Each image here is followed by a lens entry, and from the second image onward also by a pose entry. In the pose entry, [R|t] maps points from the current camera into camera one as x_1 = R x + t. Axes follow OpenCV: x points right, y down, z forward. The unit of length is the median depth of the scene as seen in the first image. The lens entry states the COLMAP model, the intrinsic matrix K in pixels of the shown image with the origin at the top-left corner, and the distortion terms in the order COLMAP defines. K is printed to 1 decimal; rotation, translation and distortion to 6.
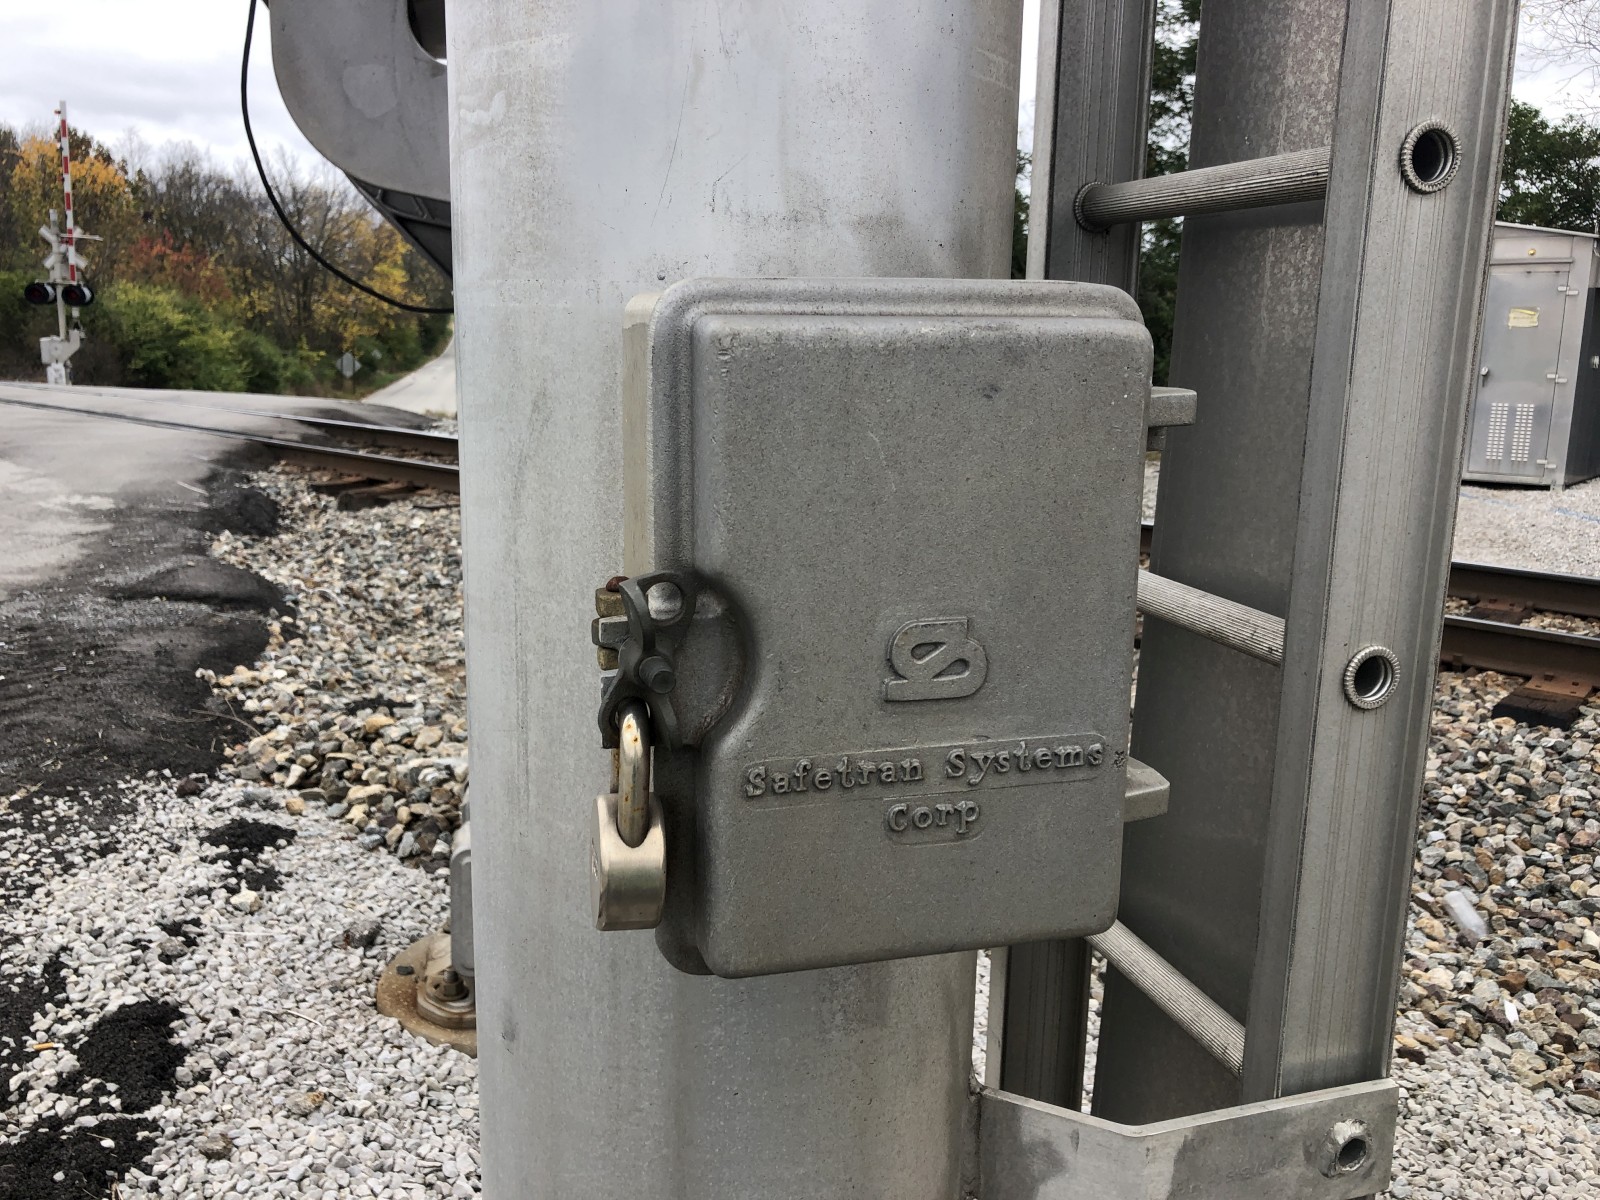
lens RADIAL K [[1312.2, 0, 789.8], [0, 1312.2, 600.0], [0, 0, 1]] dist [0.037346, -0.037997]
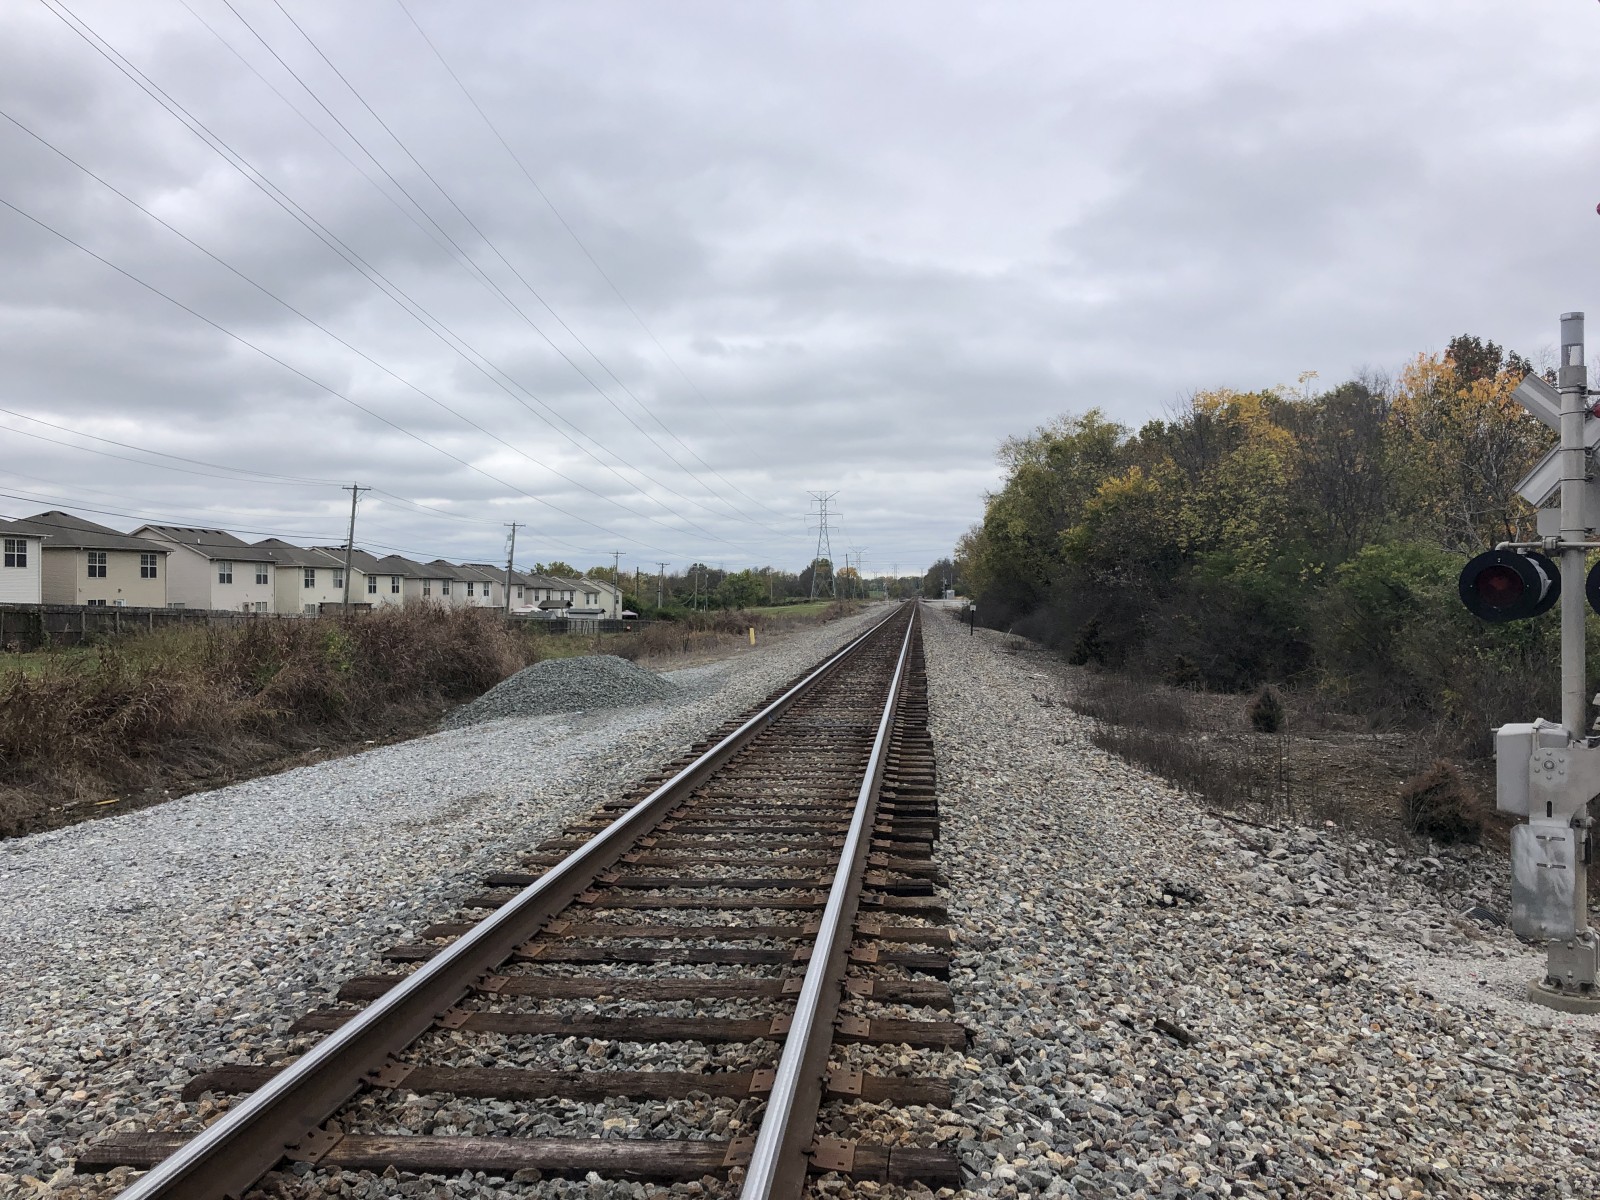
lens RADIAL K [[1312.2, 0, 789.3], [0, 1312.2, 596.3], [0, 0, 1]] dist [0.037346, -0.037997]
pose [[0.598270, -0.020900, -0.801022, -0.309949], [-0.145952, 0.980095, -0.134581, -0.120281], [0.787890, 0.197427, 0.583311, 0.508895]]
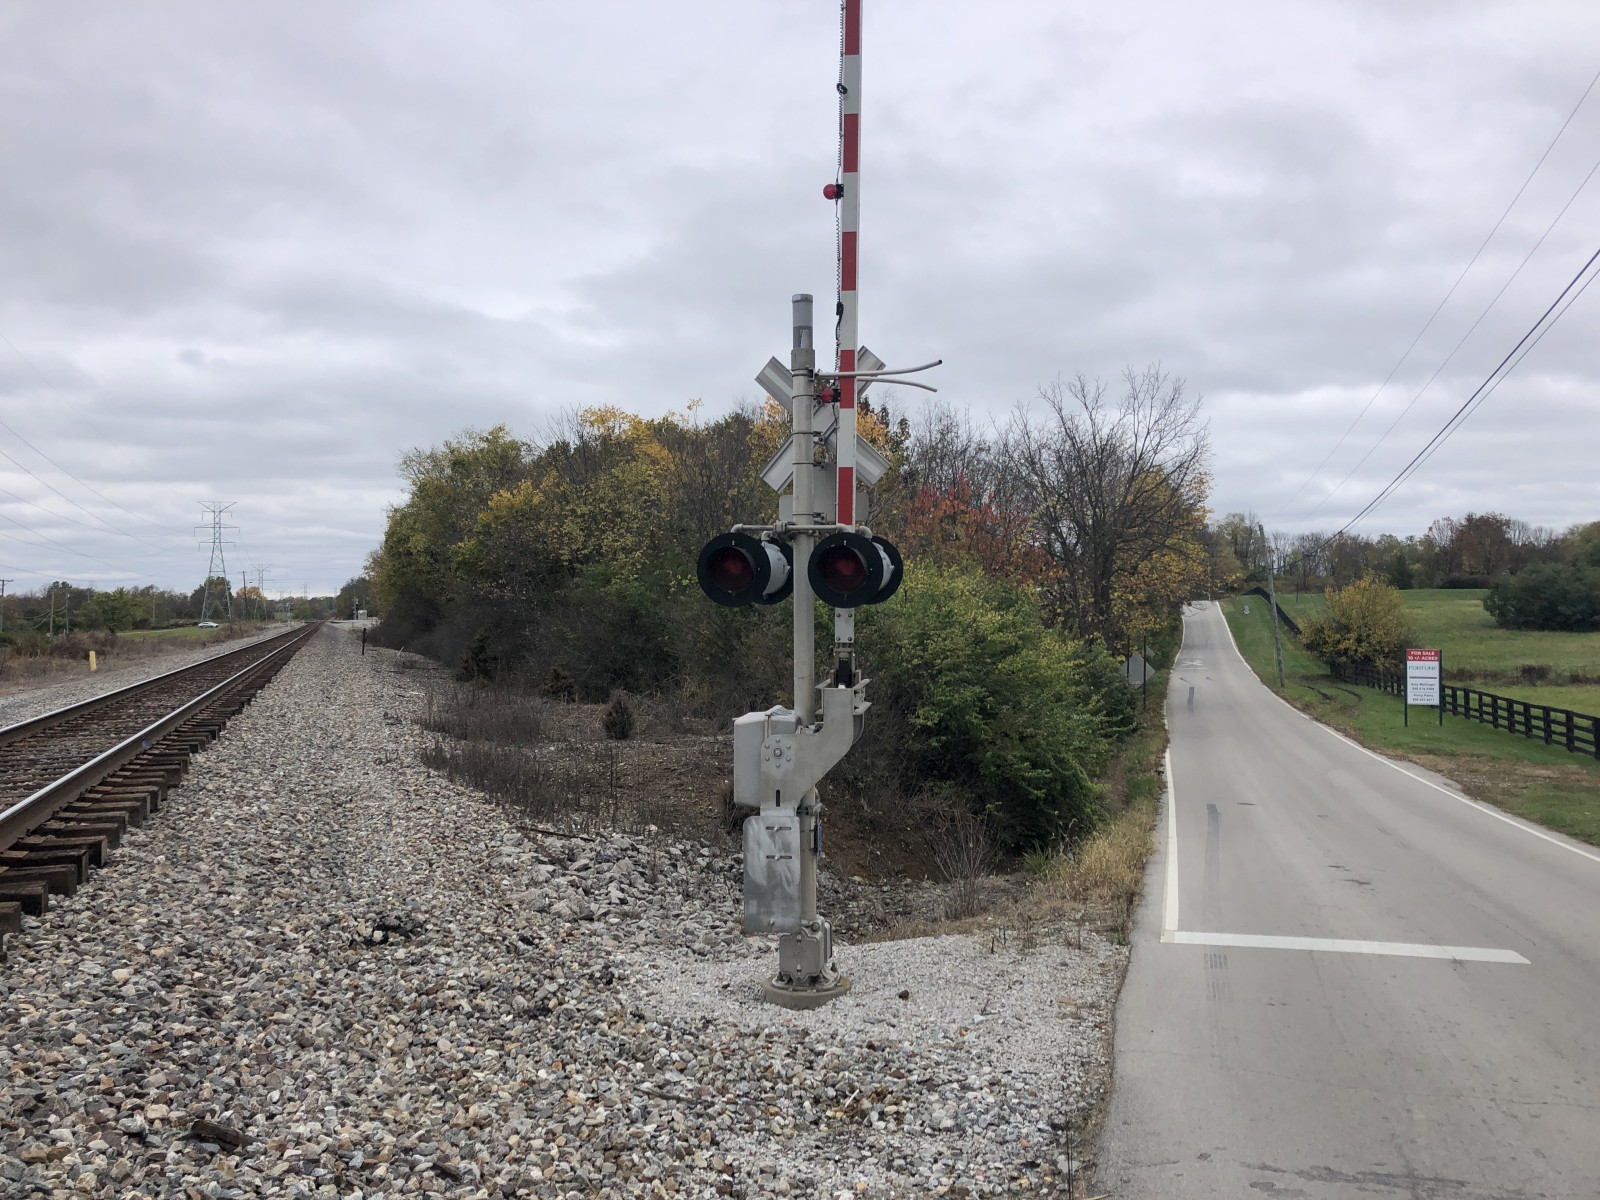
lens RADIAL K [[1312.2, 0, 783.3], [0, 1312.2, 567.0], [0, 0, 1]] dist [0.037346, -0.037997]
pose [[0.875830, -0.045114, -0.480507, -0.307124], [-0.069517, 0.973446, -0.218104, -0.123730], [0.477587, 0.224426, 0.849437, 0.554761]]
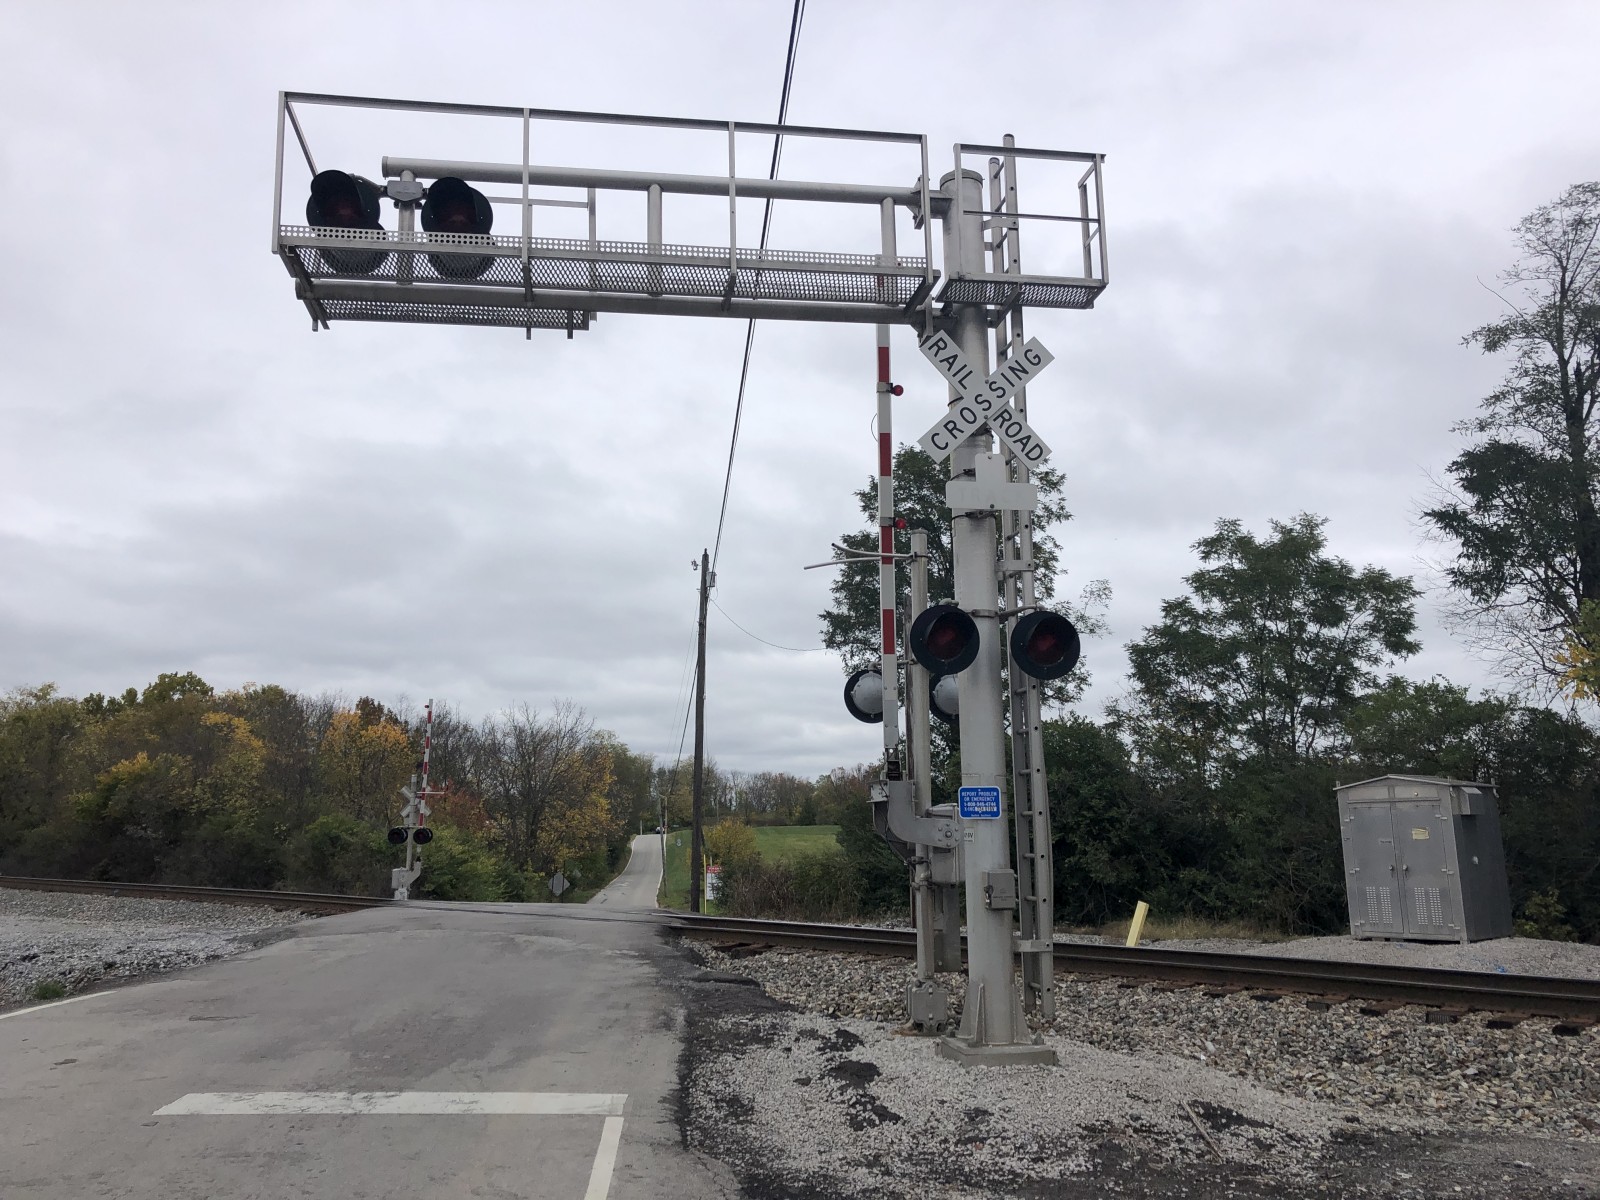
lens RADIAL K [[1312.2, 0, 800.0], [0, 1312.2, 567.0], [0, 0, 1]] dist [0.037346, -0.037997]
pose [[0.993713, -0.048930, -0.100702, -0.009596], [0.005078, 0.918216, -0.396047, 0.036633], [0.111845, 0.393046, 0.912692, -0.206855]]
